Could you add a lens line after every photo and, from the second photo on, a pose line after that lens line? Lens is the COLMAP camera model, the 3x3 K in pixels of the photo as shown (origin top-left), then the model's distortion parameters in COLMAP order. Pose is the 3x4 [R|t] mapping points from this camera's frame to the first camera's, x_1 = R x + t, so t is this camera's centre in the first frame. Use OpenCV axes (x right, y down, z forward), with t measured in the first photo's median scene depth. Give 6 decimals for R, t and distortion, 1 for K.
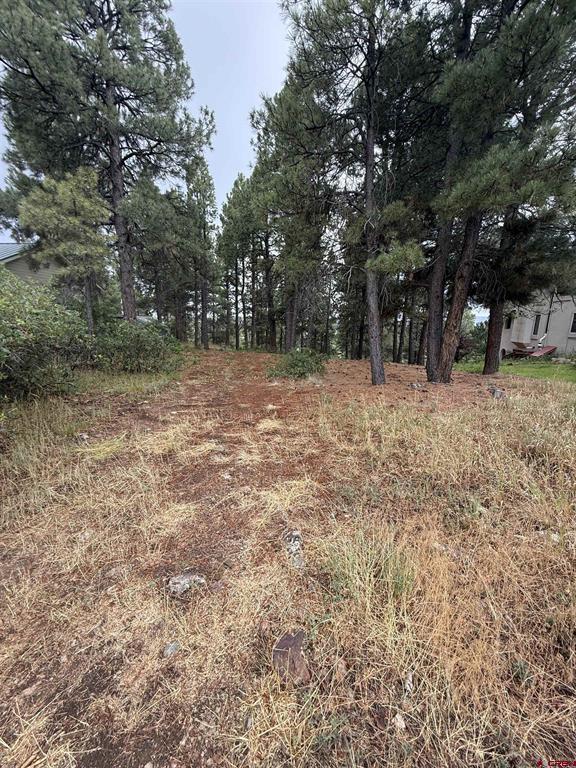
lens RADIAL K [[301.0, 0, 289.1], [0, 301.0, 382.6], [0, 0, 1]] dist [-0.000218, 0.000336]
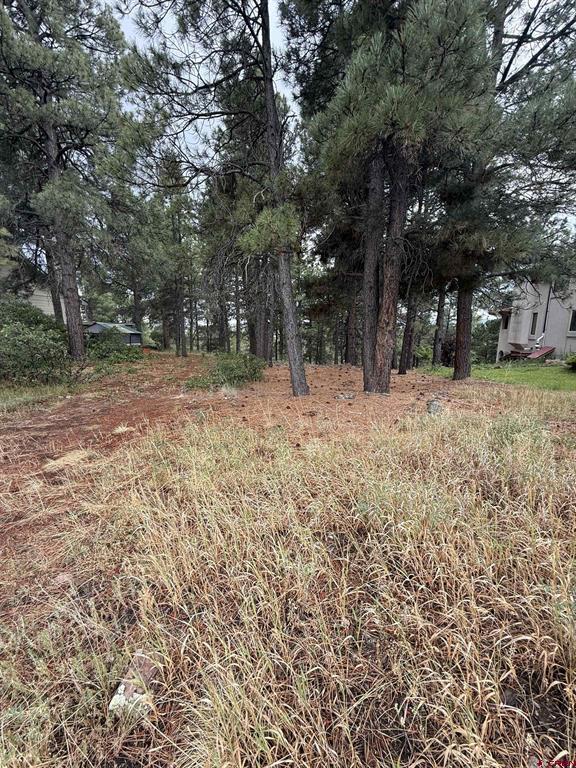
lens RADIAL K [[301.0, 0, 287.0], [0, 301.0, 384.1], [0, 0, 1]] dist [-0.000218, 0.000336]
pose [[0.999396, -0.014946, -0.031374, 0.094195], [0.014465, 0.999775, -0.015523, -0.004232], [0.031599, 0.015060, 0.999387, 0.056967]]
